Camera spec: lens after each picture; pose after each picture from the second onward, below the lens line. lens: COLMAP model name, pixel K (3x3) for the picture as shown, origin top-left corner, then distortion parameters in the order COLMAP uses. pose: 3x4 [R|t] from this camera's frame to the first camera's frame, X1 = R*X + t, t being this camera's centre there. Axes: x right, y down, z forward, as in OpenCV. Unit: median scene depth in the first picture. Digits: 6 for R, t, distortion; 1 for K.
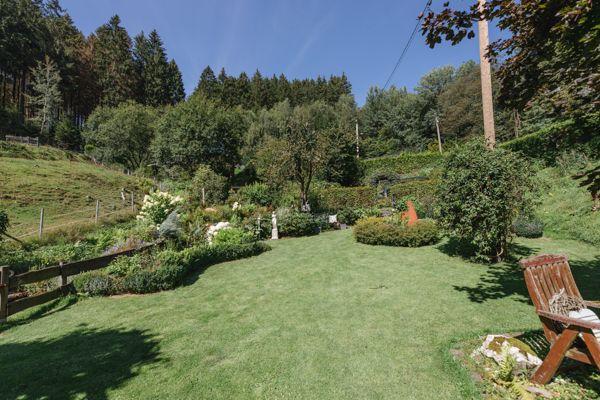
lens RADIAL K [[370.8, 0, 300.0], [0, 370.8, 200.0], [0, 0, 1]] dist [-0.000474, -0.000176]
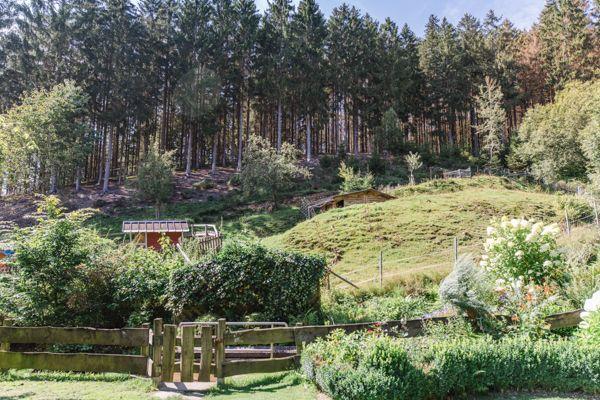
lens RADIAL K [[370.8, 0, 300.0], [0, 370.8, 200.0], [0, 0, 1]] dist [-0.000474, -0.000176]
pose [[0.194620, -0.133505, -0.971751, 0.092782], [0.043176, 0.990900, -0.127488, 0.005931], [0.979928, -0.017144, 0.198613, 0.531714]]
